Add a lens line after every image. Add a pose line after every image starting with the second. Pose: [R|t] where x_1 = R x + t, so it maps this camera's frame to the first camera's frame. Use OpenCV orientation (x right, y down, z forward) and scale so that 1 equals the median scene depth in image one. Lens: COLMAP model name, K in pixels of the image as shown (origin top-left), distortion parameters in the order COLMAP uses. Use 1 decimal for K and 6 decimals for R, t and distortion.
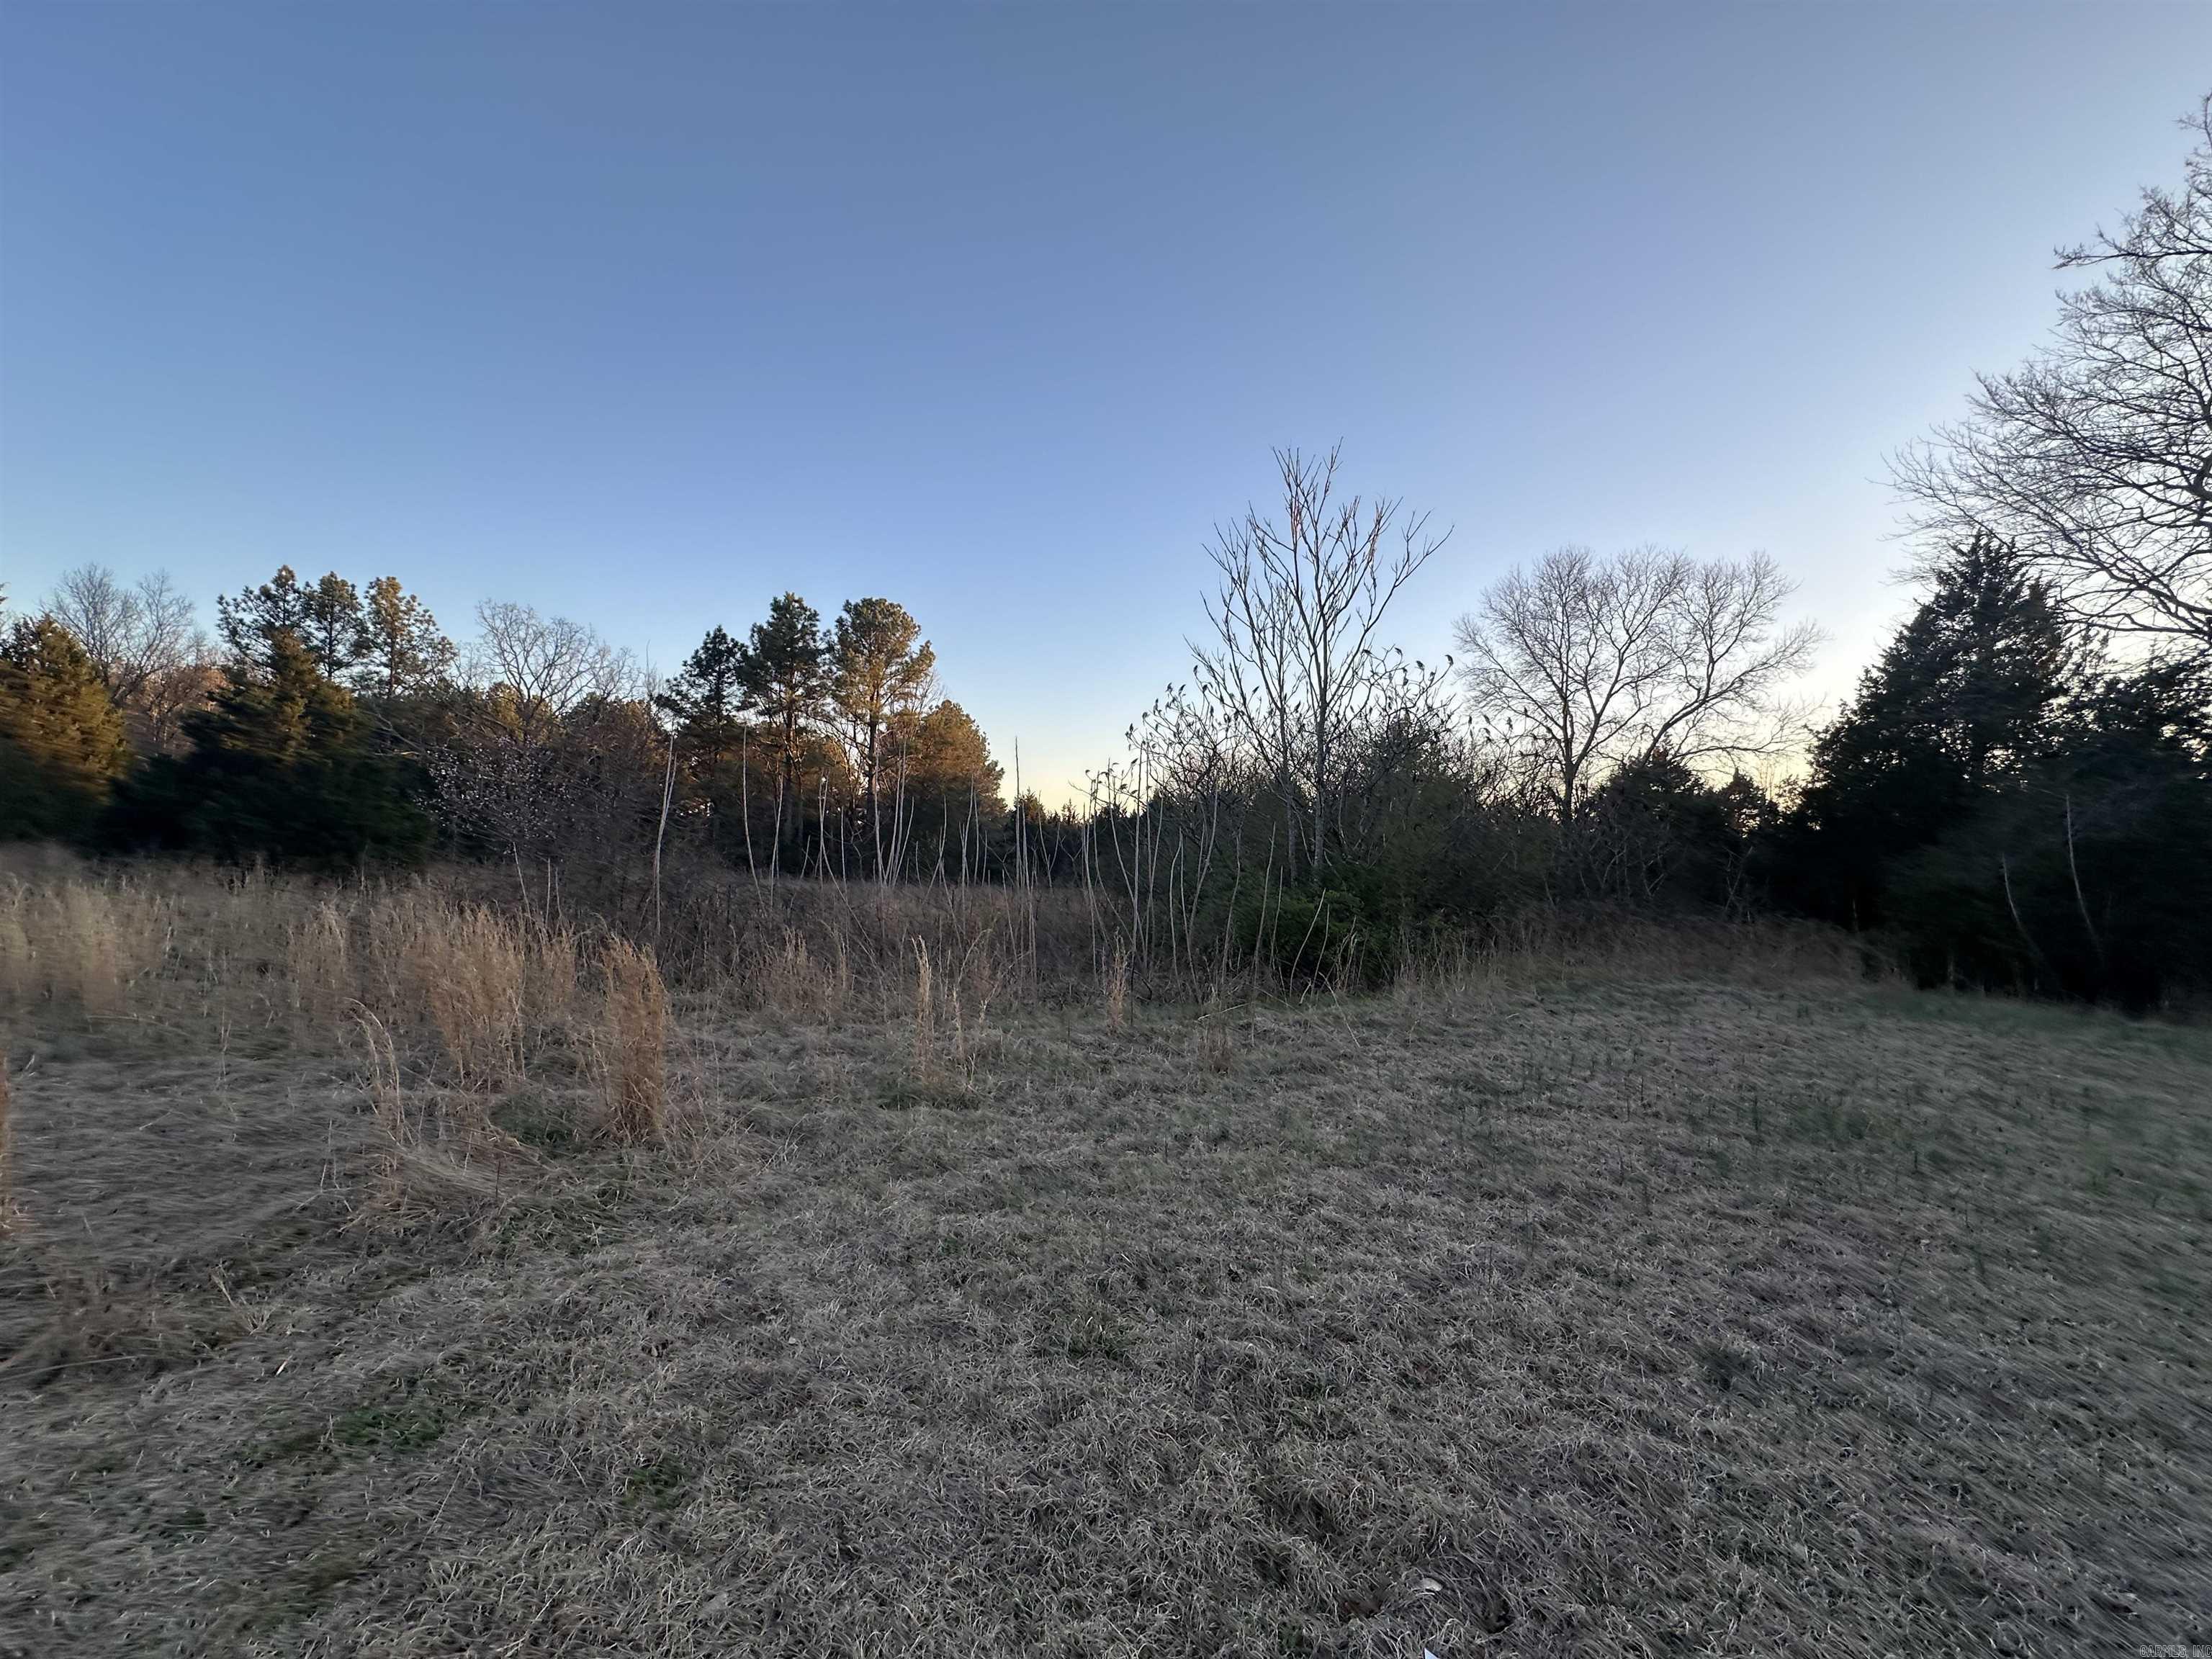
lens RADIAL K [[884.6, 0, 1105.9], [0, 884.6, 833.9], [0, 0, 1]] dist [-0.000137, -0.000463]
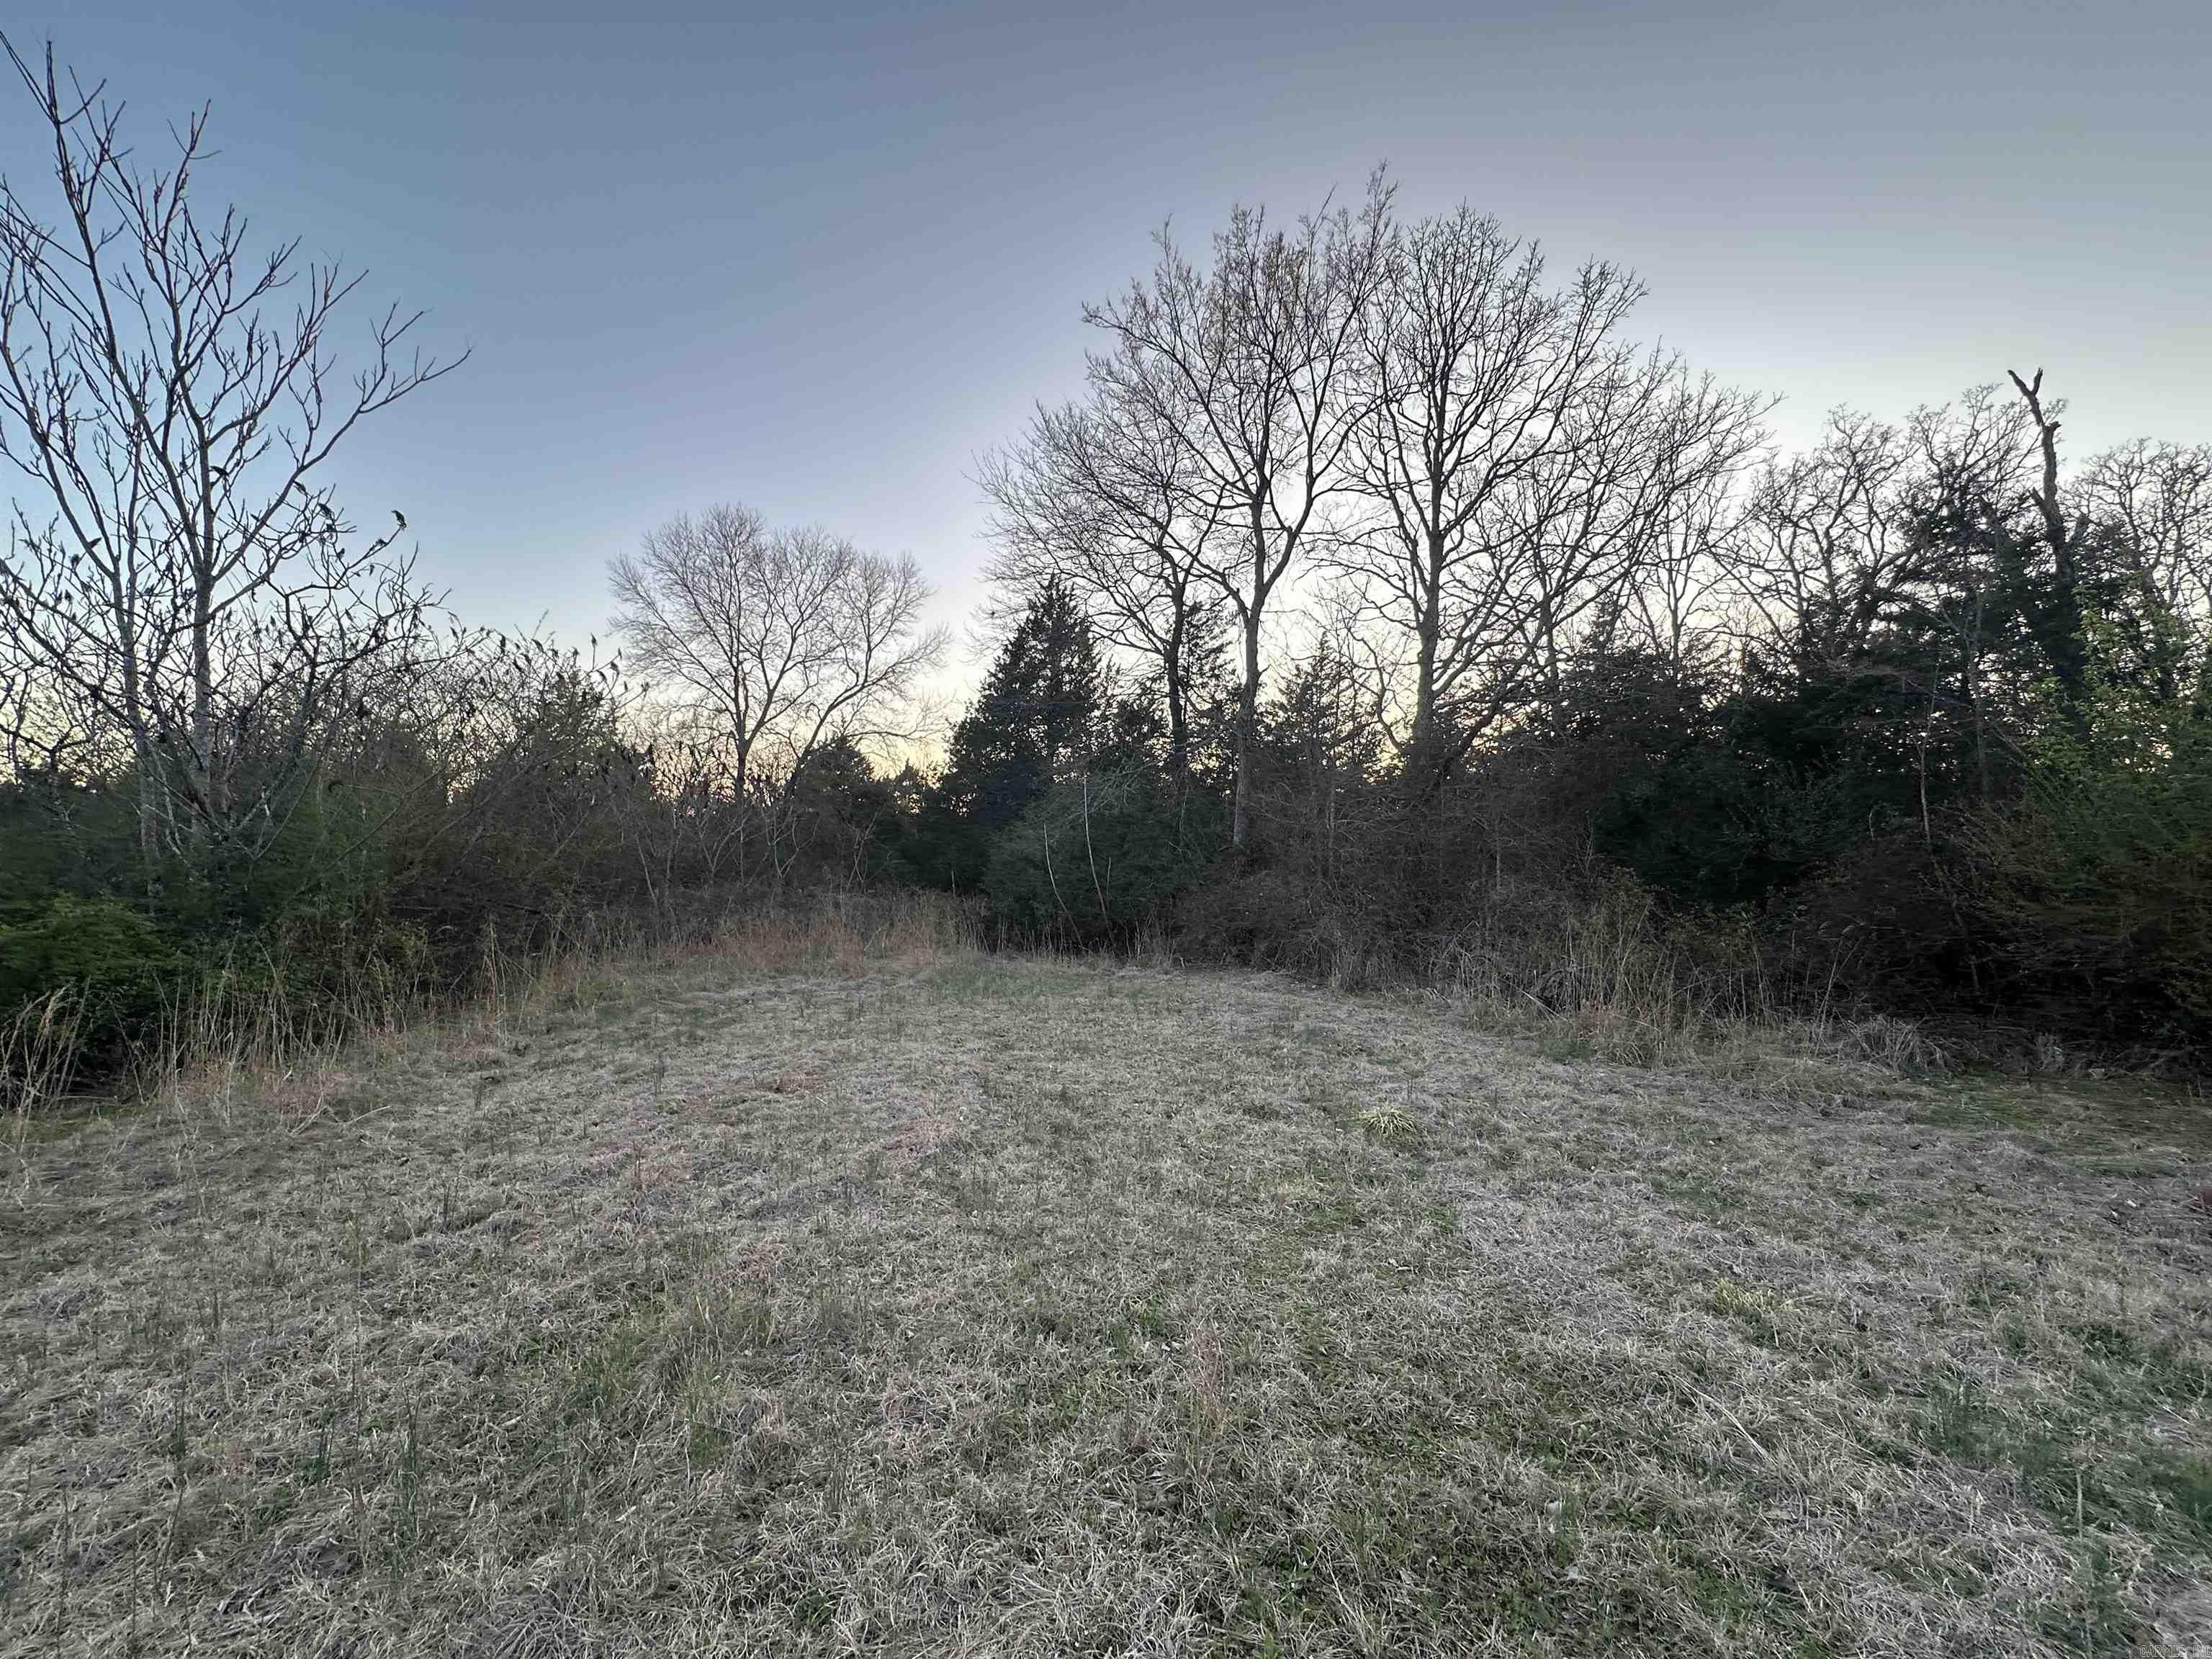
lens RADIAL K [[884.6, 0, 1103.5], [0, 884.6, 829.3], [0, 0, 1]] dist [-0.000137, -0.000463]
pose [[0.681593, -0.004492, 0.731718, 0.106896], [-0.005009, 0.999929, 0.010805, 0.006282], [-0.731715, -0.011030, 0.681522, 0.080523]]
